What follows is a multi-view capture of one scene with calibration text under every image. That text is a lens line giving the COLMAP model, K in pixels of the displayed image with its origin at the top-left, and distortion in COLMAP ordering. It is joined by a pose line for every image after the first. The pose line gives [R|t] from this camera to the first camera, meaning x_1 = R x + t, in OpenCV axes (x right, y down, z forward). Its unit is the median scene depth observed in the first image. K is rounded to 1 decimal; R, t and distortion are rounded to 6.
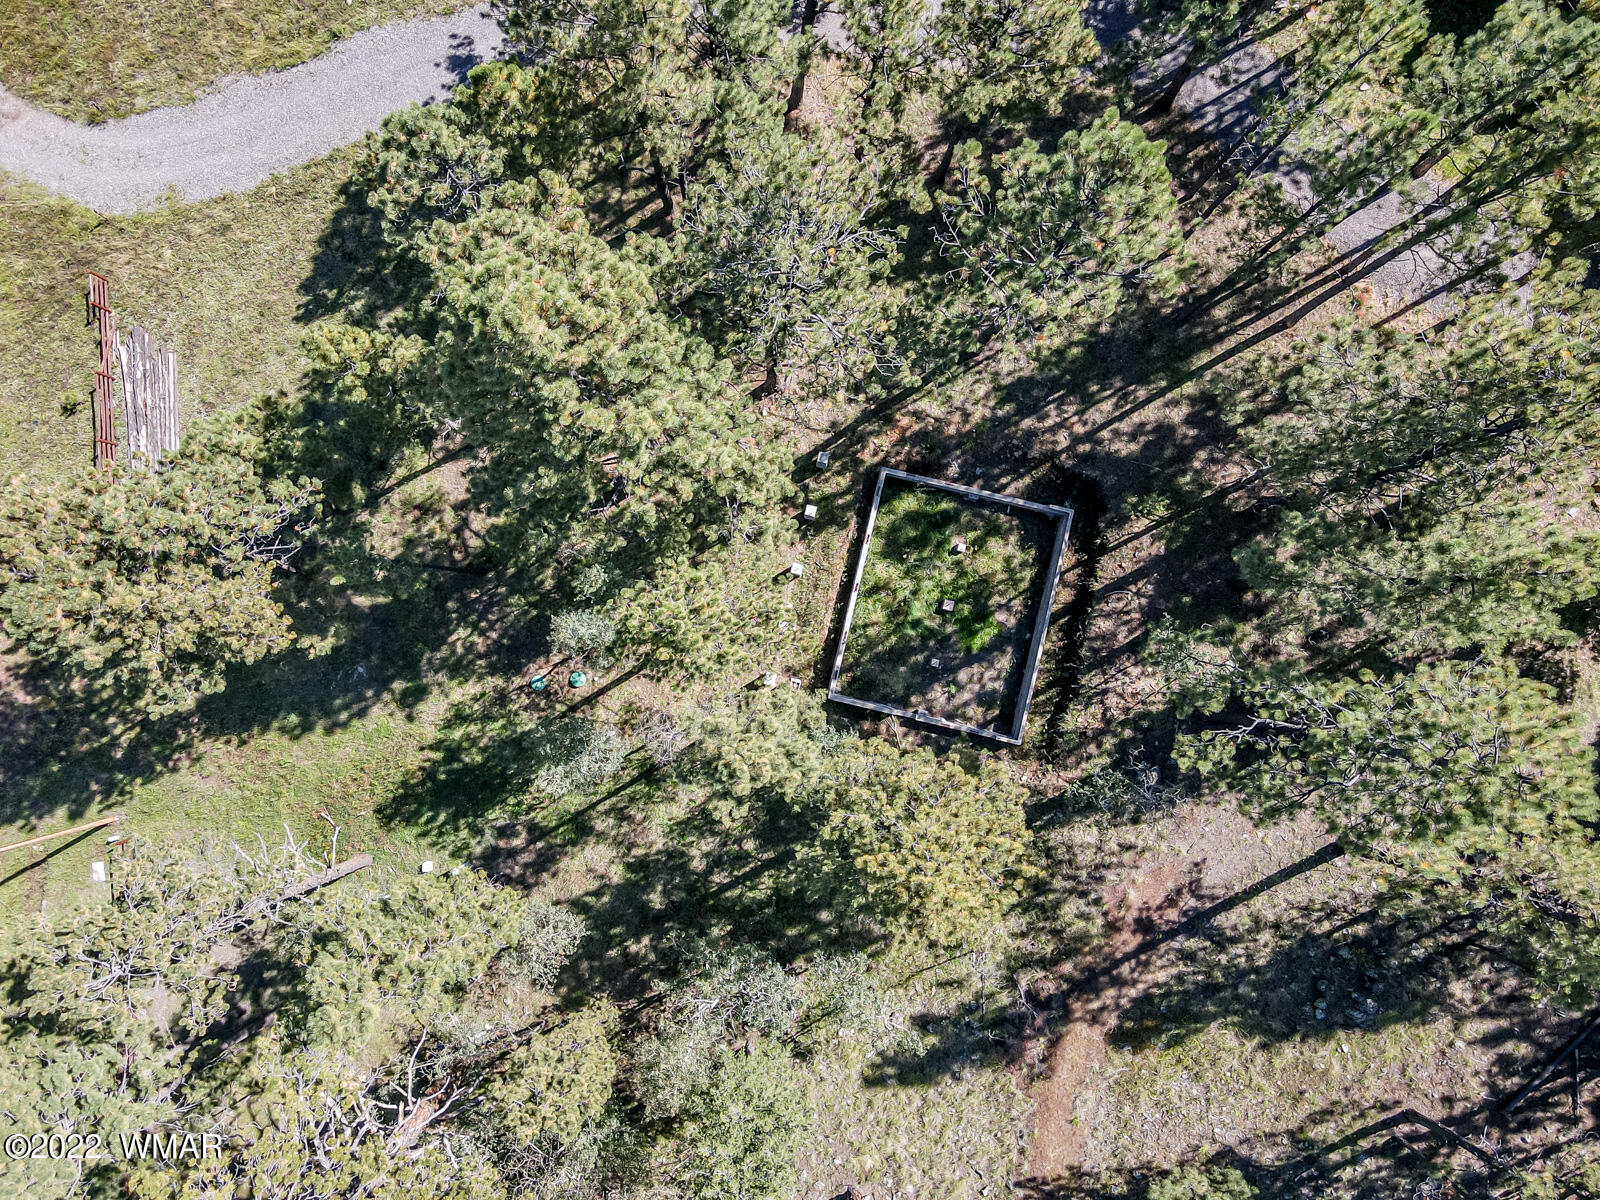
lens RADIAL K [[1207.7, 0, 800.0], [0, 1207.7, 600.0], [0, 0, 1]] dist [-0.013317, 0.027517]
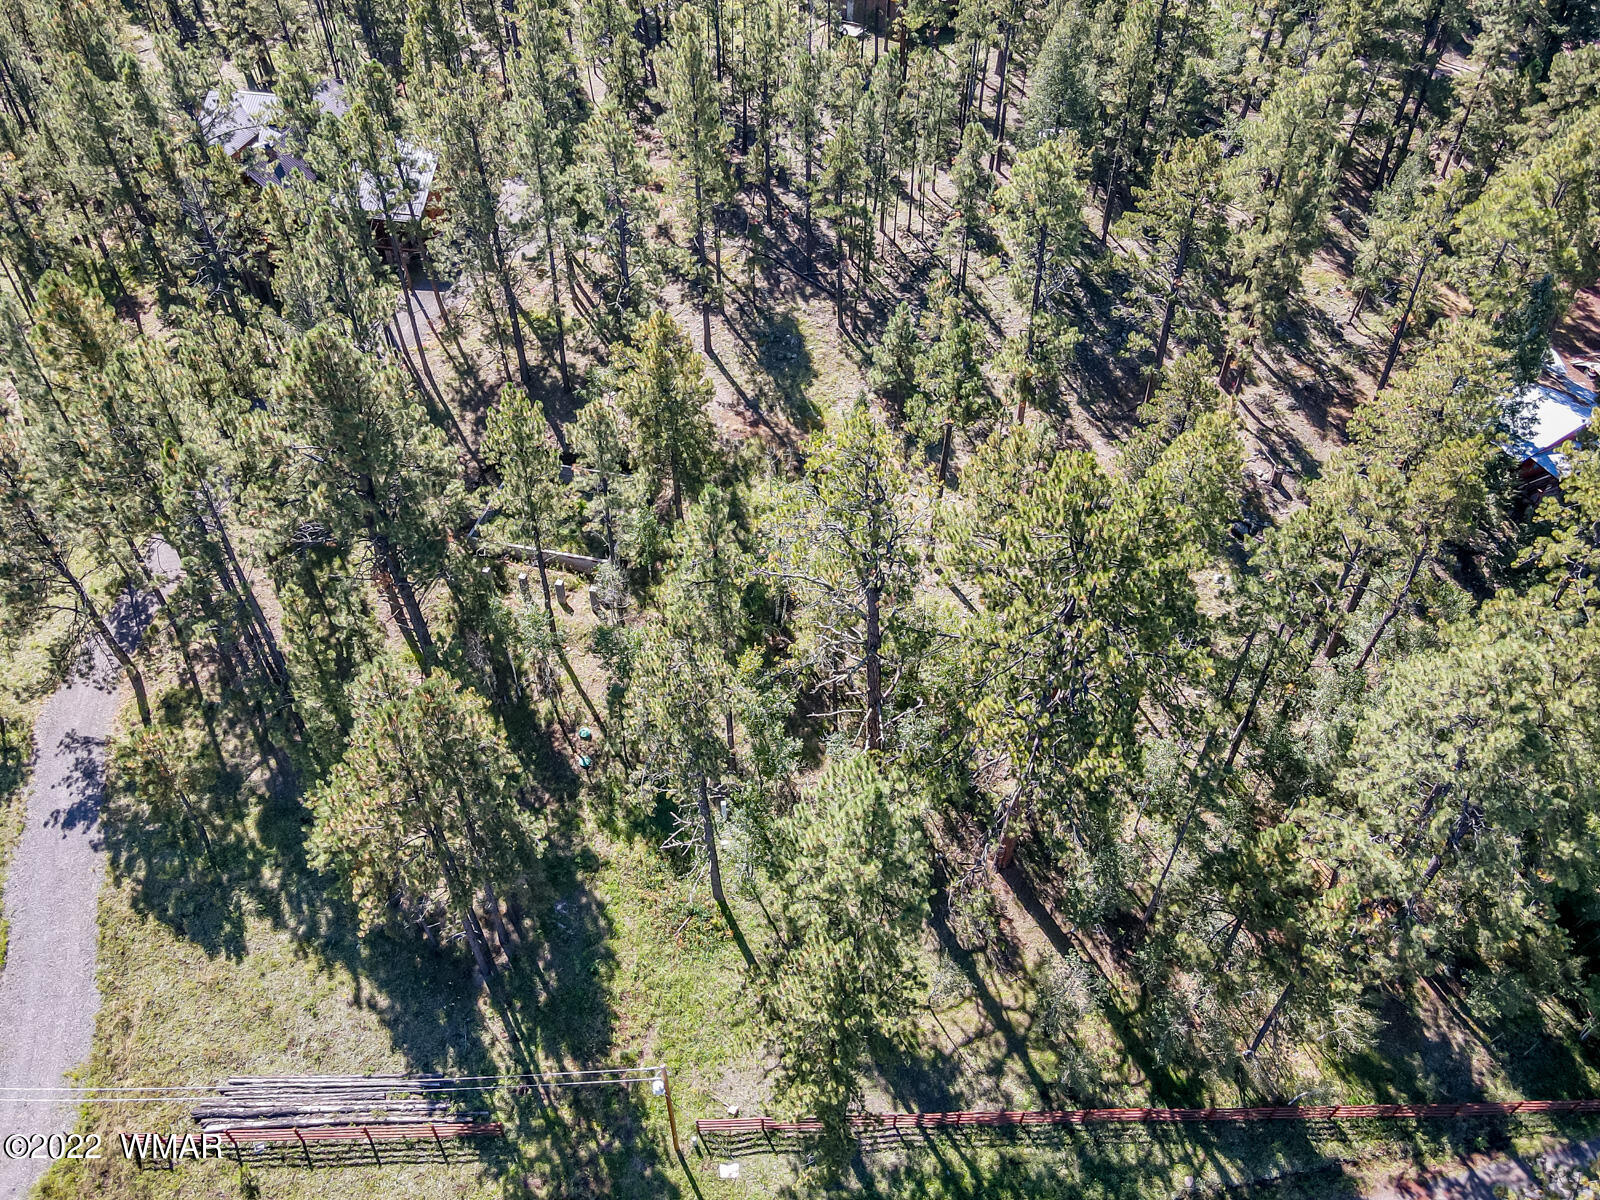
lens RADIAL K [[1207.7, 0, 800.0], [0, 1207.7, 600.0], [0, 0, 1]] dist [-0.013317, 0.027517]
pose [[-0.010431, -0.690808, 0.722963, -1.104059], [0.999411, 0.016431, 0.030120, 0.272660], [-0.032687, 0.722851, 0.690230, -0.030601]]
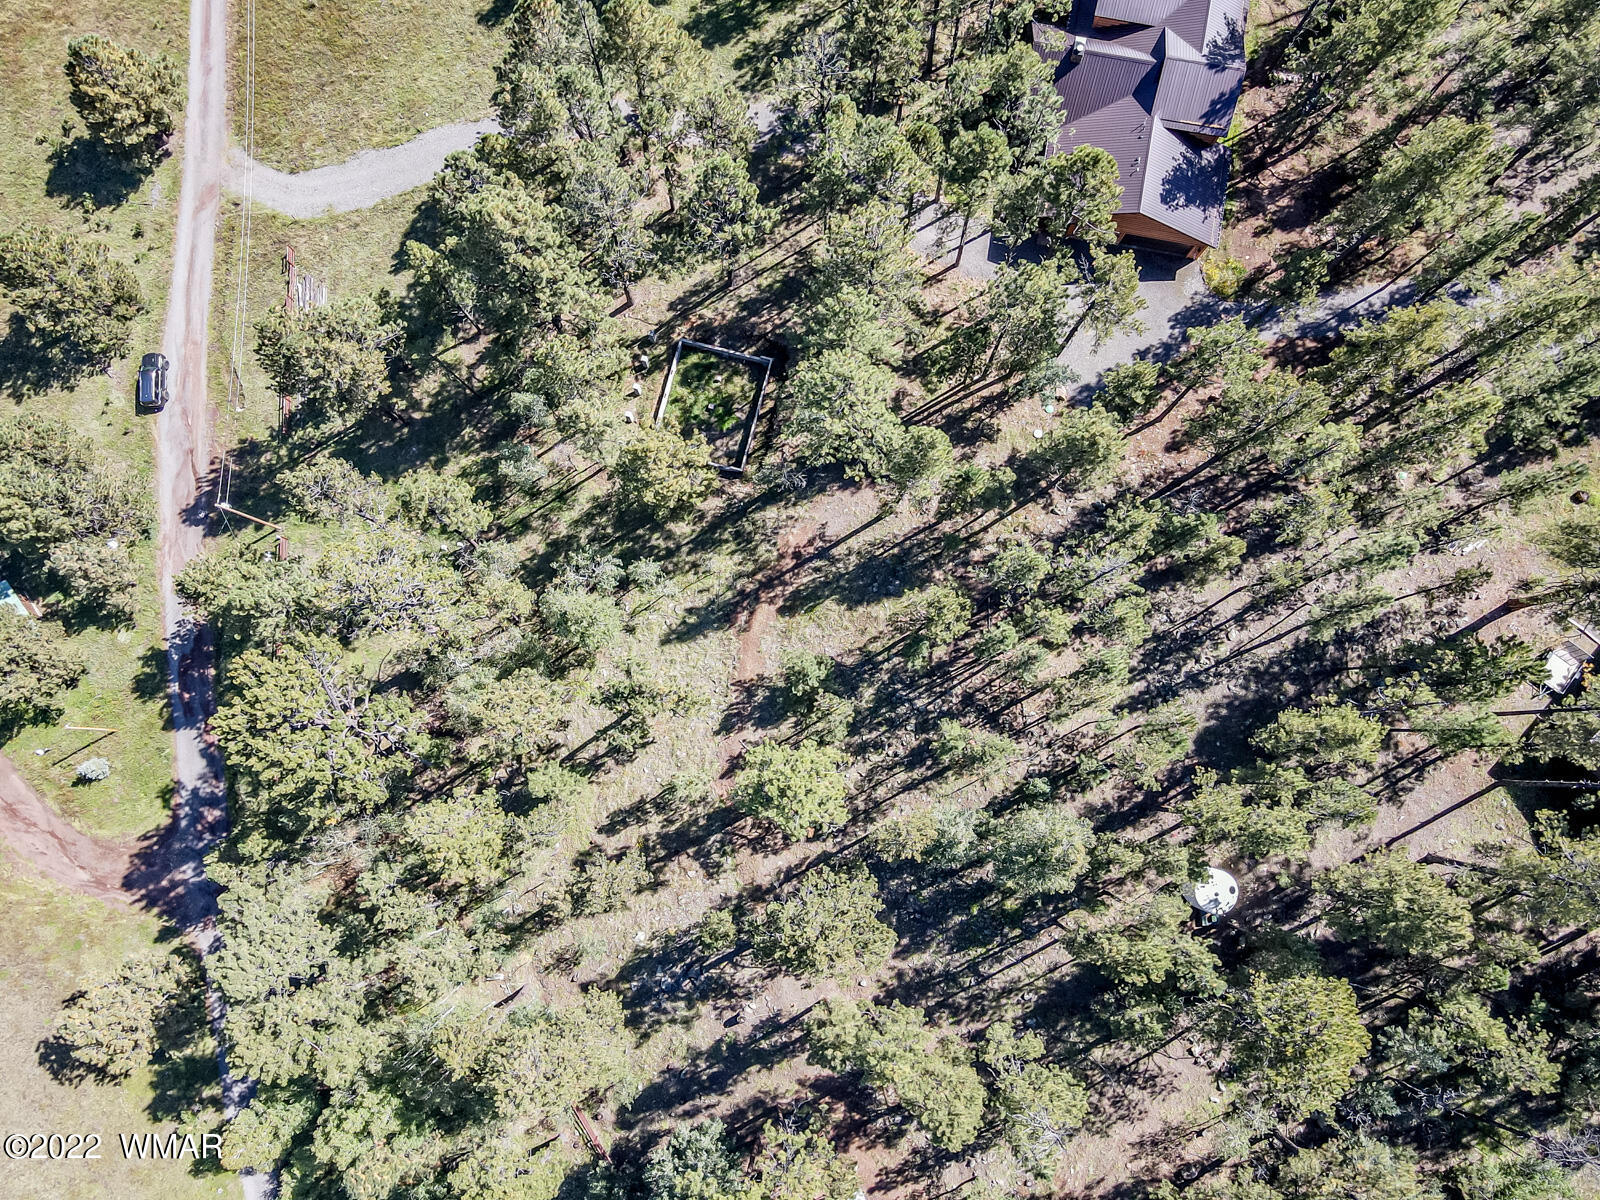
lens RADIAL K [[1185.2, 0, 800.0], [0, 1185.2, 600.0], [0, 0, 1]] dist [0.006532, 0.005700]
pose [[0.999741, 0.021247, -0.008188, 0.291878], [-0.021988, 0.994266, -0.104649, 0.522923], [0.005917, 0.104802, 0.994476, -0.916855]]
